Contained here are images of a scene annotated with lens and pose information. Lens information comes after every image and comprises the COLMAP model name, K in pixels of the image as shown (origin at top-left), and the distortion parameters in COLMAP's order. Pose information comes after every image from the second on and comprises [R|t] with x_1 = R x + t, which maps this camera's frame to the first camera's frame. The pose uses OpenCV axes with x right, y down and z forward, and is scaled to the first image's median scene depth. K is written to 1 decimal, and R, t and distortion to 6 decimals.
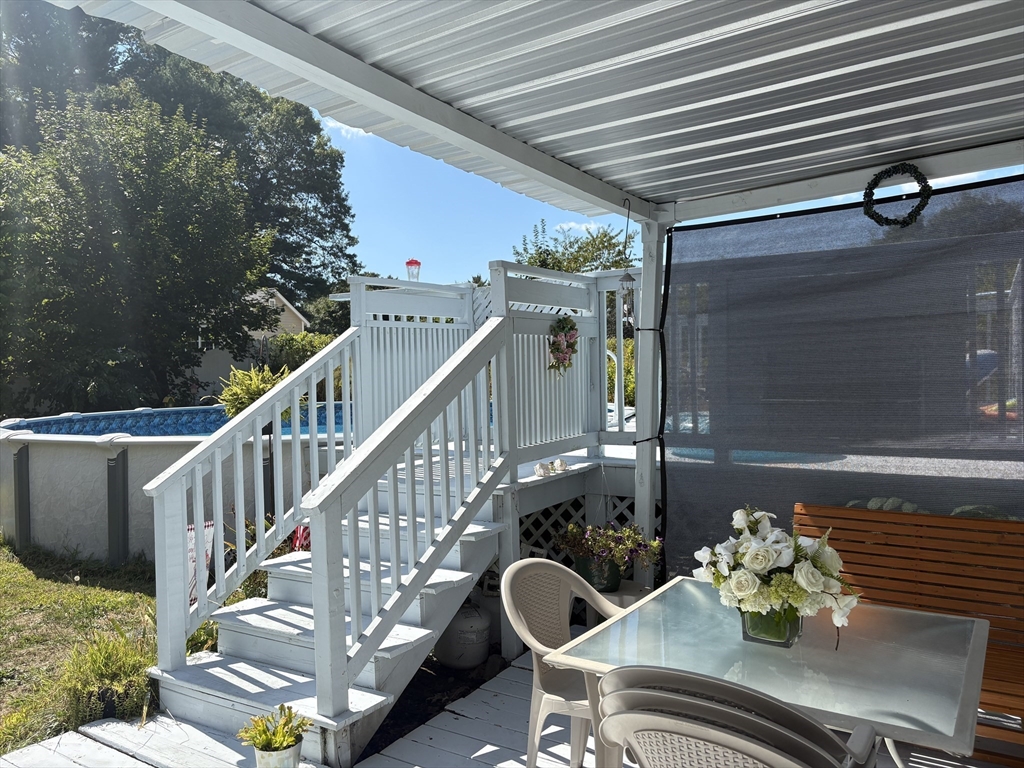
lens RADIAL K [[773.0, 0, 512.0], [0, 773.0, 384.0], [0, 0, 1]] dist [0.087672, -0.103243]
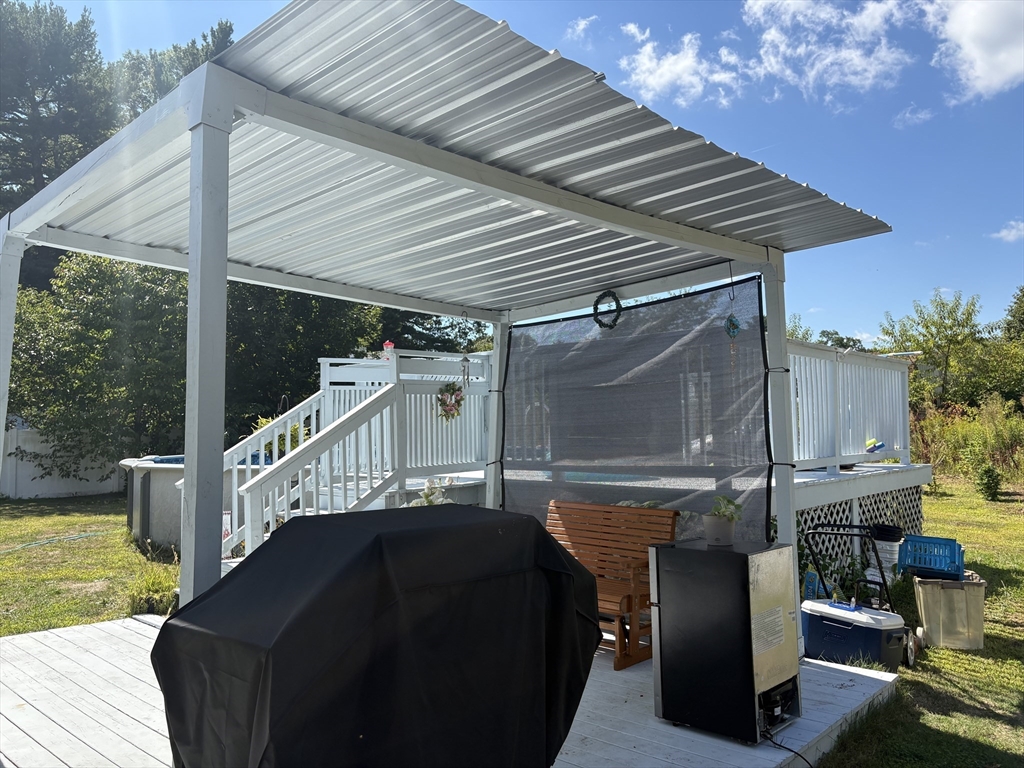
lens RADIAL K [[773.0, 0, 512.0], [0, 773.0, 384.0], [0, 0, 1]] dist [0.087672, -0.103243]
pose [[0.984008, -0.005570, -0.178037, 0.507643], [-0.006965, 0.997543, -0.069703, 0.022907], [0.177988, 0.069828, 0.981552, -0.525125]]
